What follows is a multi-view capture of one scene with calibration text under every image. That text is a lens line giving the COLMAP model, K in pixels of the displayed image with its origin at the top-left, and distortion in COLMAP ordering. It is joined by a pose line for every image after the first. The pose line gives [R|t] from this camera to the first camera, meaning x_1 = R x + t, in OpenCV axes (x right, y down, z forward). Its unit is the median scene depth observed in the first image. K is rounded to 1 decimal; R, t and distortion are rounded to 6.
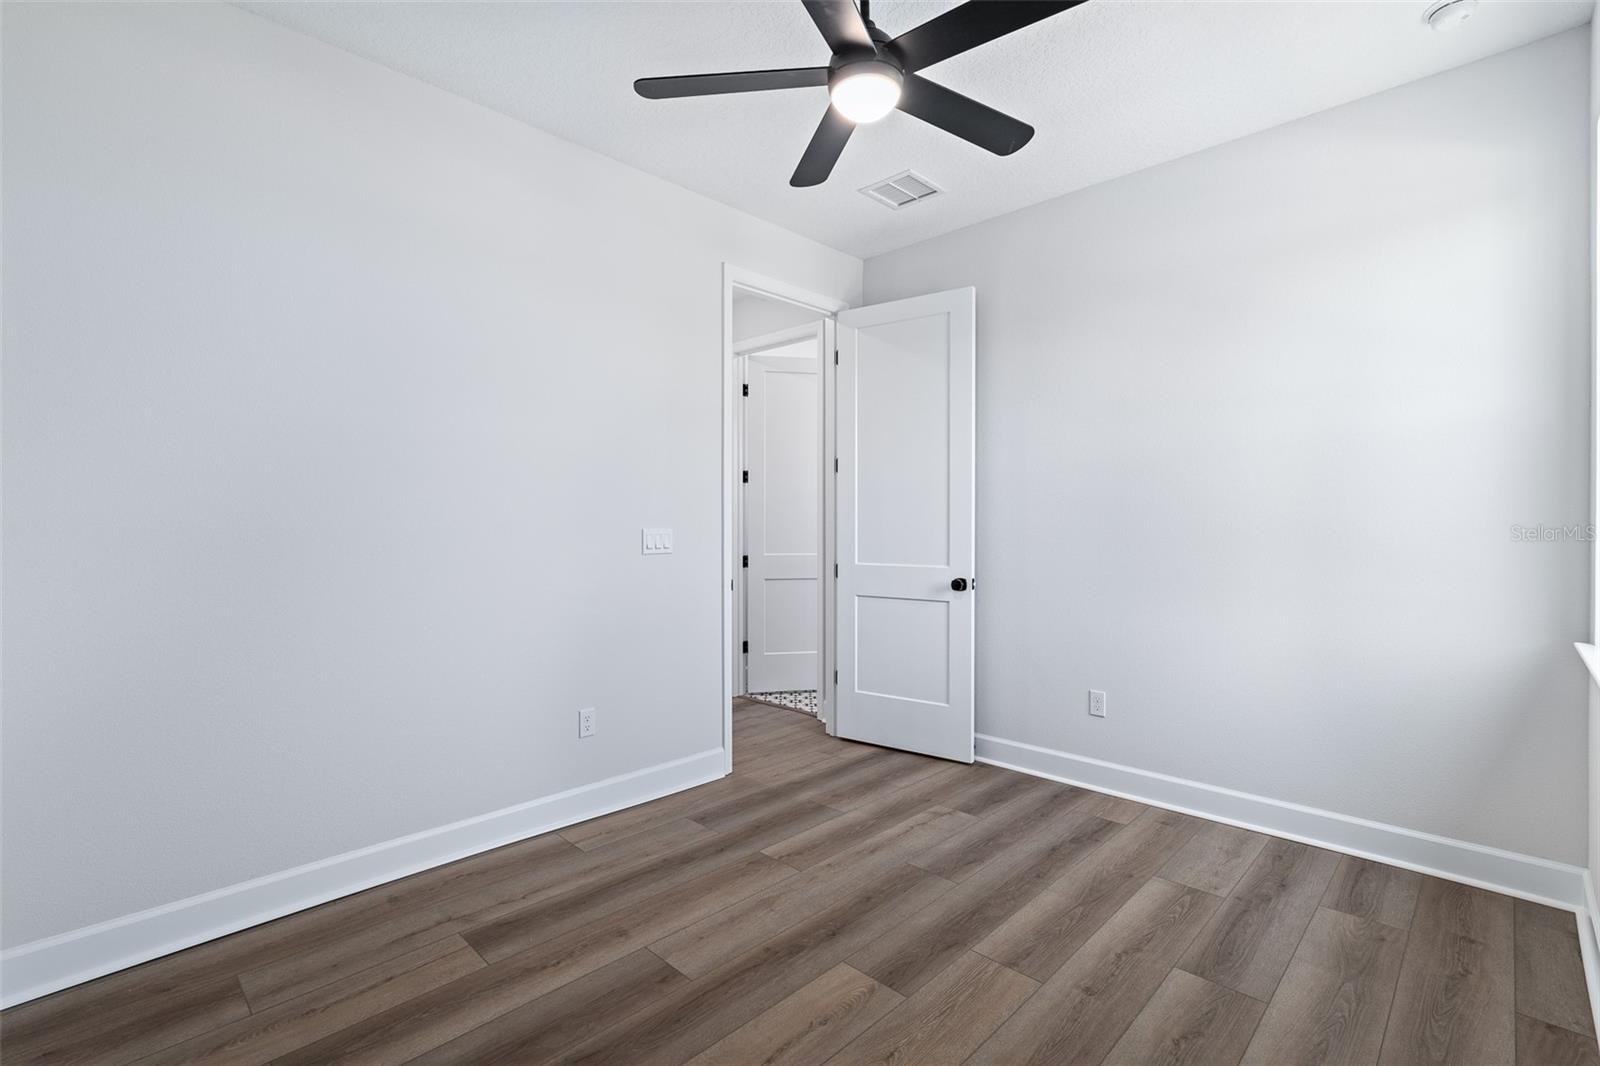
lens RADIAL K [[720.1, 0, 797.3], [0, 720.1, 524.5], [0, 0, 1]] dist [-0.001487, 0.000396]
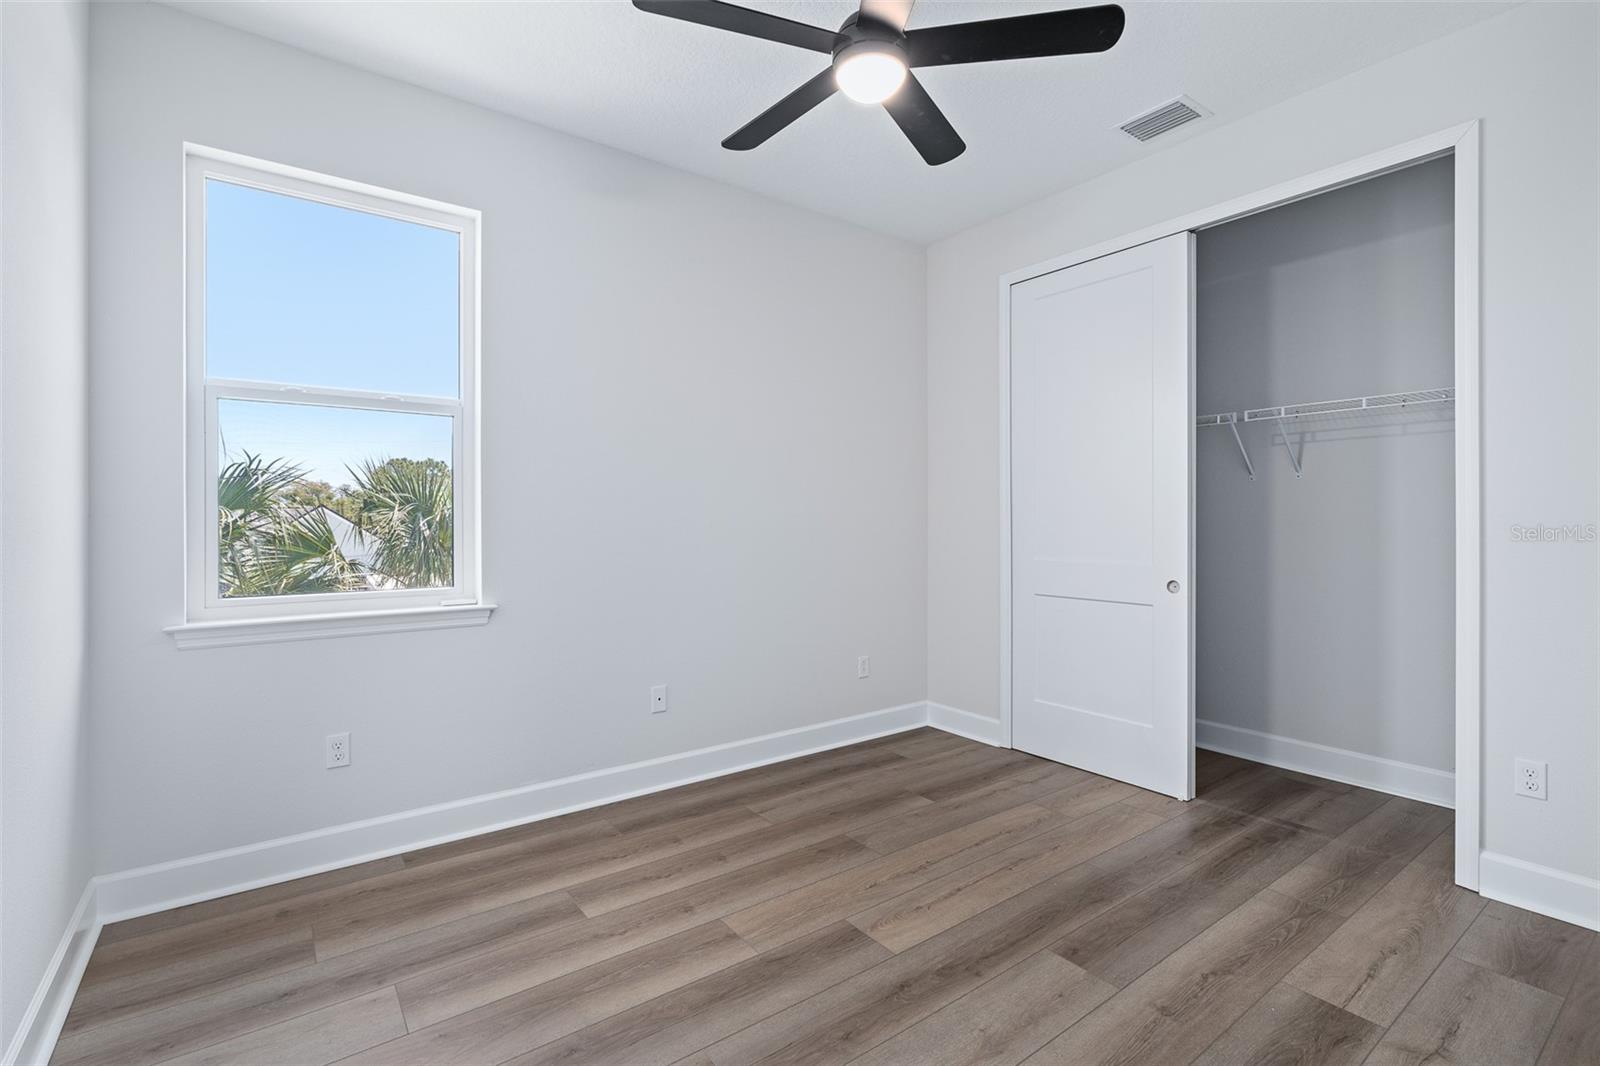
lens RADIAL K [[720.1, 0, 797.3], [0, 720.1, 524.5], [0, 0, 1]] dist [-0.001487, 0.000396]
pose [[-0.986816, 0.002088, 0.161834, 0.036649], [0.003360, 0.999966, 0.007586, 0.012791], [-0.161813, 0.008030, -0.986789, 1.996242]]
